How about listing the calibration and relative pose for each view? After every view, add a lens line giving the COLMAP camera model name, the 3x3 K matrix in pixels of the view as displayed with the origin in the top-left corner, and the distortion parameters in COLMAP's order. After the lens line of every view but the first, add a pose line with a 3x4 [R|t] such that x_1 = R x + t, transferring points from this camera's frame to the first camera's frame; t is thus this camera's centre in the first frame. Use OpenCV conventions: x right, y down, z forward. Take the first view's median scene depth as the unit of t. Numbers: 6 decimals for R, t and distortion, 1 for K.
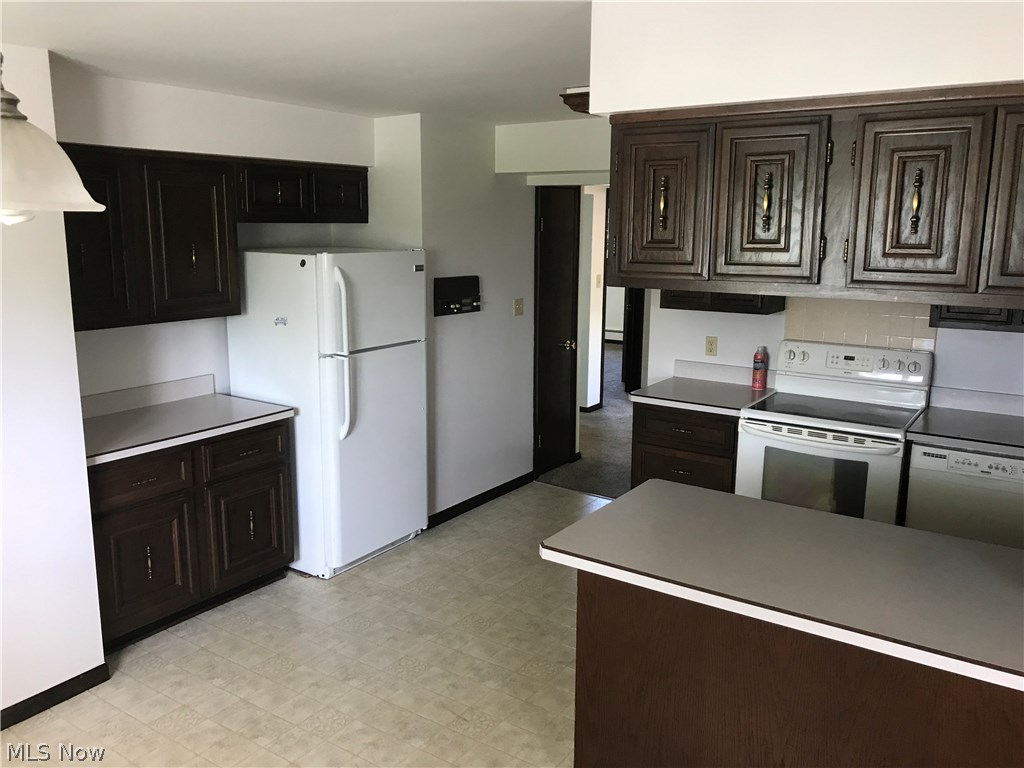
lens RADIAL K [[835.0, 0, 510.9], [0, 835.0, 369.5], [0, 0, 1]] dist [0.037154, -0.055857]
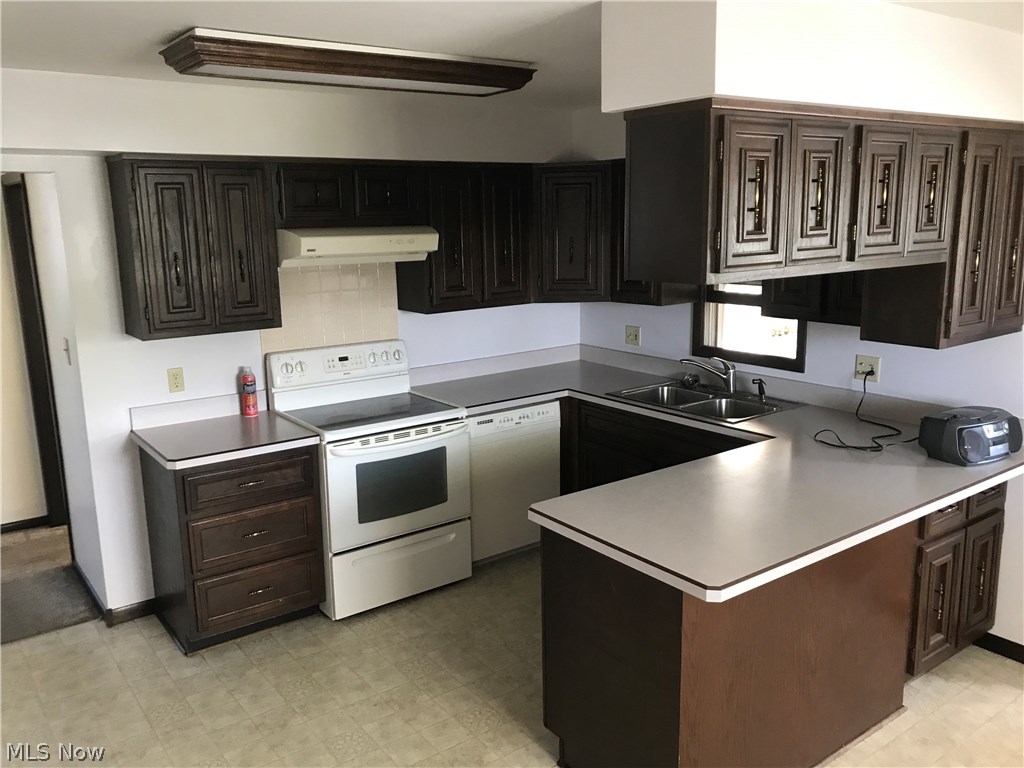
lens RADIAL K [[830.3, 0, 513.0], [0, 830.3, 376.0], [0, 0, 1]] dist [0.046962, -0.060455]
pose [[0.330398, -0.193593, 0.923774, -0.469709], [0.188786, 0.972515, 0.136286, -0.096333], [-0.924769, 0.129367, 0.357865, 0.506950]]
